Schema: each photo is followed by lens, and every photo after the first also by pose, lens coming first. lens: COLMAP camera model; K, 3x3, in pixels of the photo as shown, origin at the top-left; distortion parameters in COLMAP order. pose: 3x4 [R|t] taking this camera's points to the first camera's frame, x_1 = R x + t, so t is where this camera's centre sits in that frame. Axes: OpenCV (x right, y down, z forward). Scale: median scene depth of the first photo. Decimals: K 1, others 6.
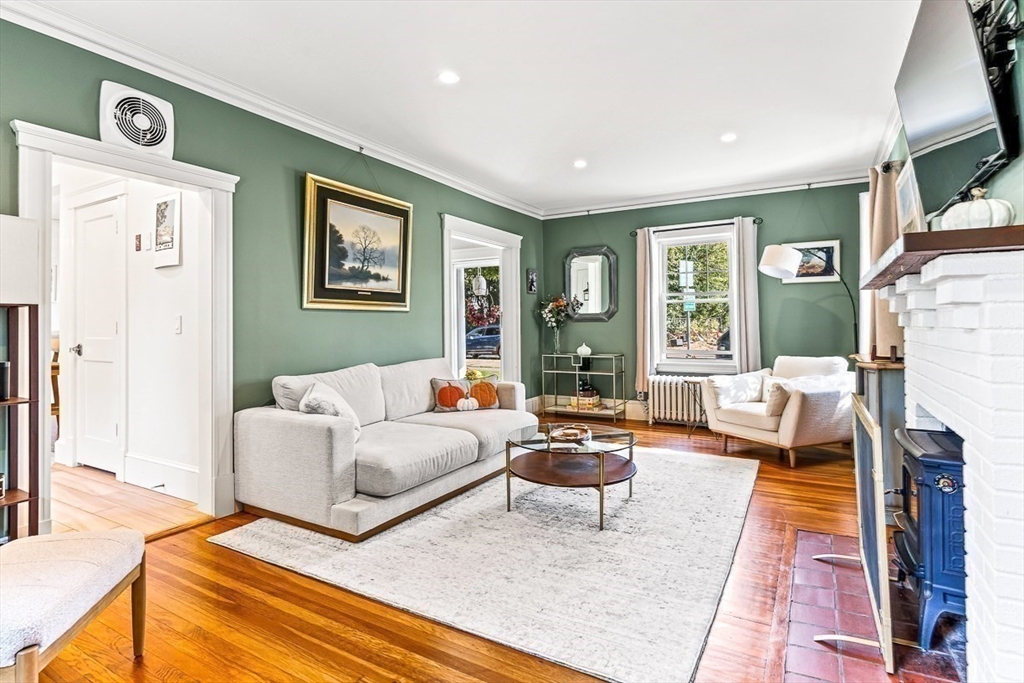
lens RADIAL K [[522.2, 0, 512.0], [0, 522.2, 316.0], [0, 0, 1]] dist [-0.000379, -0.000689]
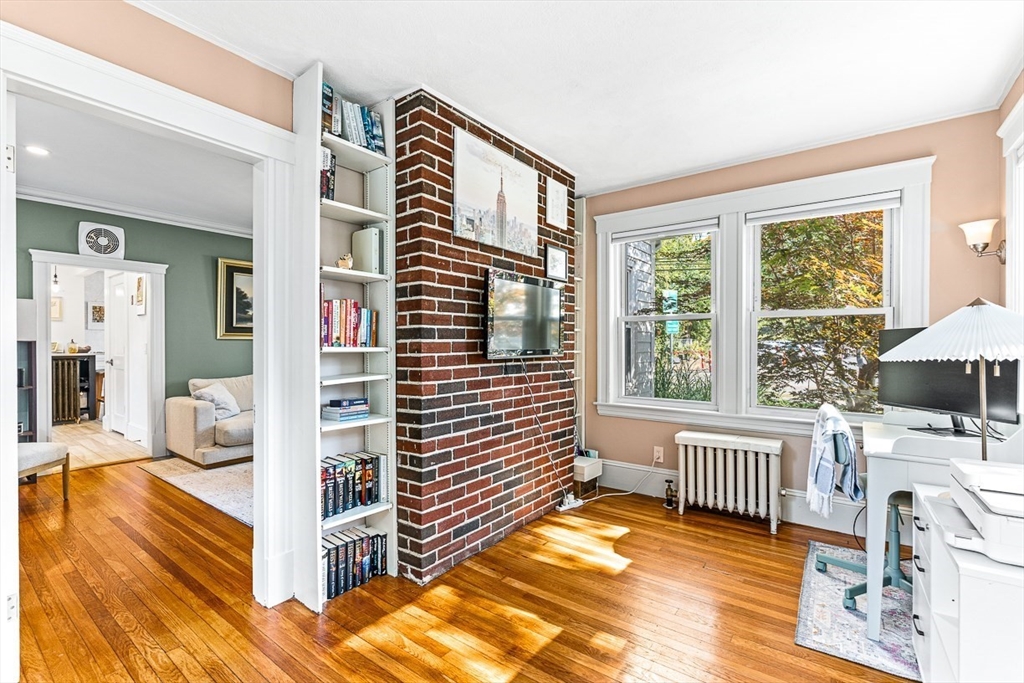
lens RADIAL K [[456.7, 0, 512.0], [0, 456.7, 341.5], [0, 0, 1]] dist [-0.004315, -0.000687]
pose [[0.993863, 0.009324, -0.110229, 0.801856], [-0.007563, 0.999837, 0.016381, -0.043773], [0.110363, -0.015446, 0.993771, -0.397727]]
